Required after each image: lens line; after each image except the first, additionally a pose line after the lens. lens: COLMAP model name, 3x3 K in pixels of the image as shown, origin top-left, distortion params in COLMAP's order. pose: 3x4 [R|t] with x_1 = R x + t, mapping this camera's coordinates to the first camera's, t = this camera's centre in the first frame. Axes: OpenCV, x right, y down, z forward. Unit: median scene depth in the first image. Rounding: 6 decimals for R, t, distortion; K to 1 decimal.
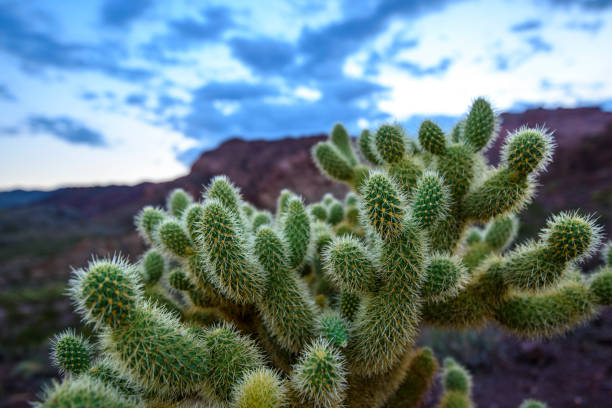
lens RADIAL K [[382.1, 0, 322.1], [0, 382.1, 202.2], [0, 0, 1]] dist [0.053923, -0.009646]
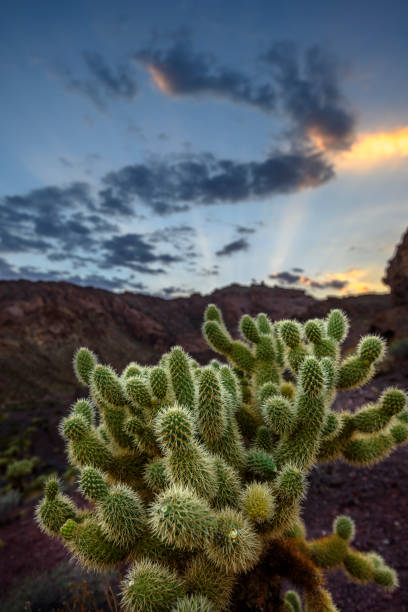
lens RADIAL K [[382.1, 0, 203.7], [0, 382.1, 311.9], [0, 0, 1]] dist [0.053923, -0.009646]
pose [[0.925974, 0.111624, 0.360710, -0.715796], [-0.066188, 0.988497, -0.135987, -0.010806], [-0.371741, 0.102046, 0.922711, -0.286565]]
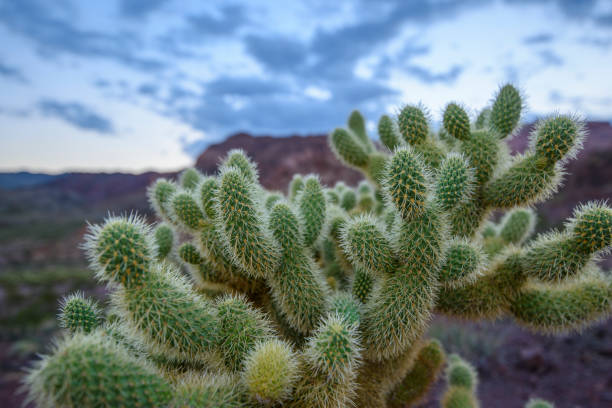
lens RADIAL K [[382.1, 0, 322.3], [0, 382.1, 200.4], [0, 0, 1]] dist [0.053923, -0.009646]
pose [[0.998260, 0.058545, -0.007002, -0.036499], [-0.058586, 0.998265, -0.005816, 0.058584], [0.006650, 0.006217, 0.999959, 0.020512]]
